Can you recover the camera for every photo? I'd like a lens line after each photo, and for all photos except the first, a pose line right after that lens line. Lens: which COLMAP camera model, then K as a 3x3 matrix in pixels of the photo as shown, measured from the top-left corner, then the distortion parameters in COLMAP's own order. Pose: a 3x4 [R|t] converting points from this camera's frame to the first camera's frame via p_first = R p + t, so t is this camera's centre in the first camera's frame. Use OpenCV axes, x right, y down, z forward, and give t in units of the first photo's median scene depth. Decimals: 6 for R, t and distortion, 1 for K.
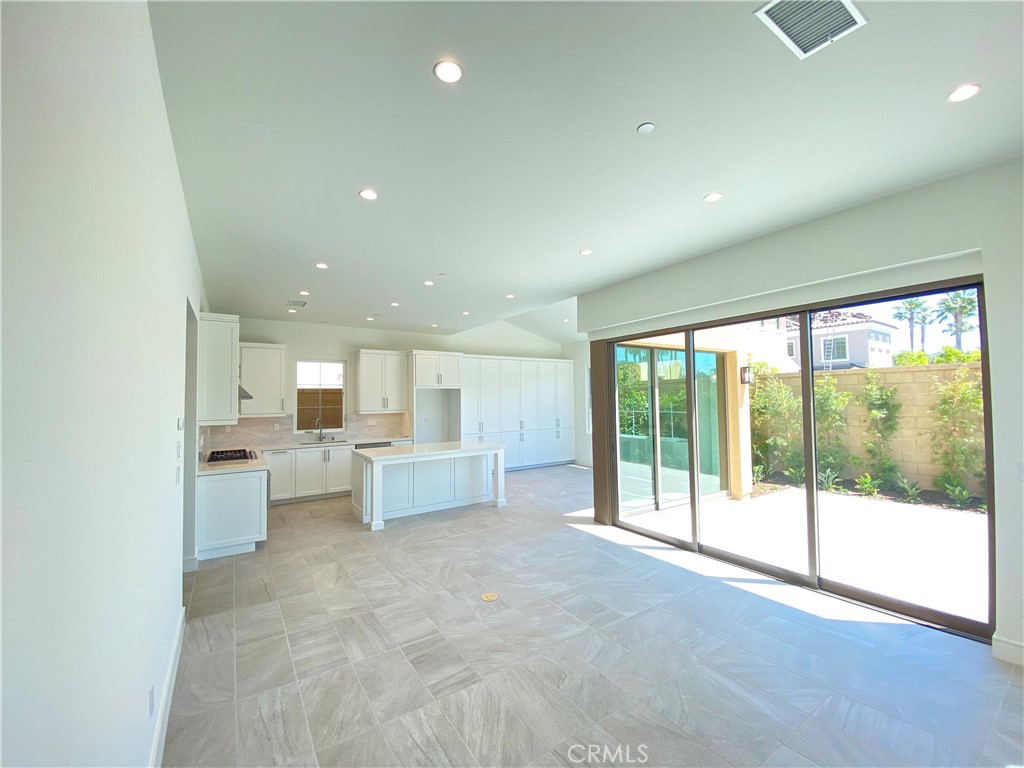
lens RADIAL K [[415.7, 0, 513.9], [0, 415.7, 382.7], [0, 0, 1]] dist [0.023696, -0.022151]
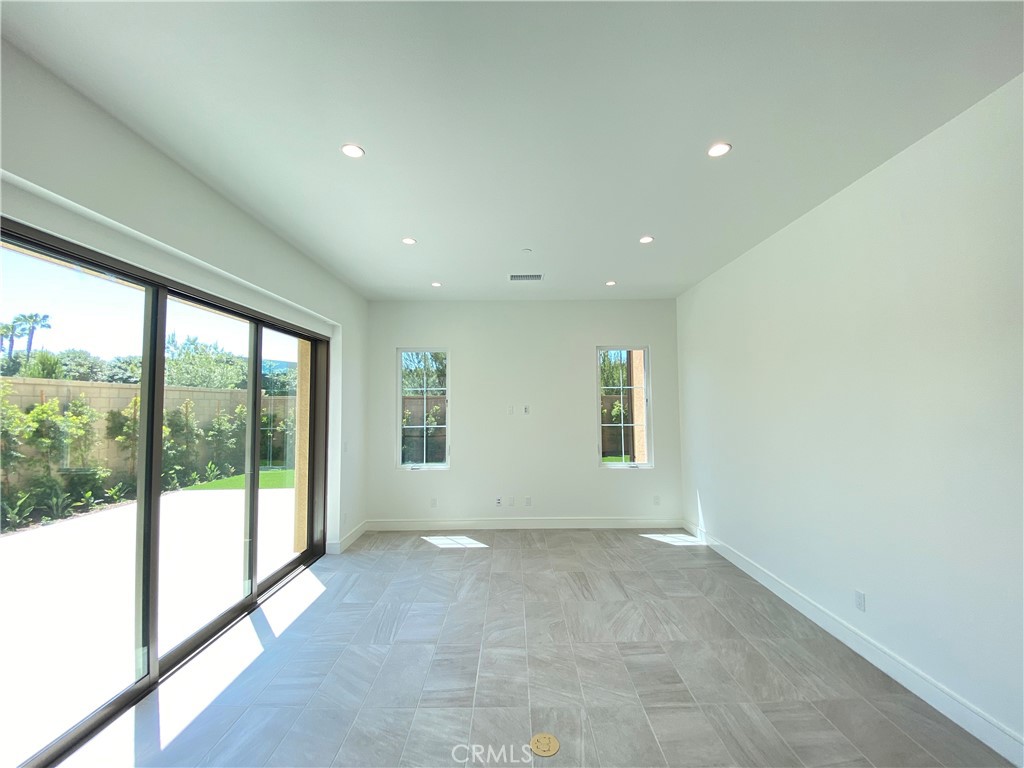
lens RADIAL K [[415.7, 0, 513.9], [0, 415.7, 382.7], [0, 0, 1]] dist [0.023696, -0.022151]
pose [[-0.829966, 0.050323, 0.555540, -0.241930], [-0.001732, 0.995685, -0.092780, 0.044503], [-0.557812, -0.077967, -0.826297, 1.008601]]
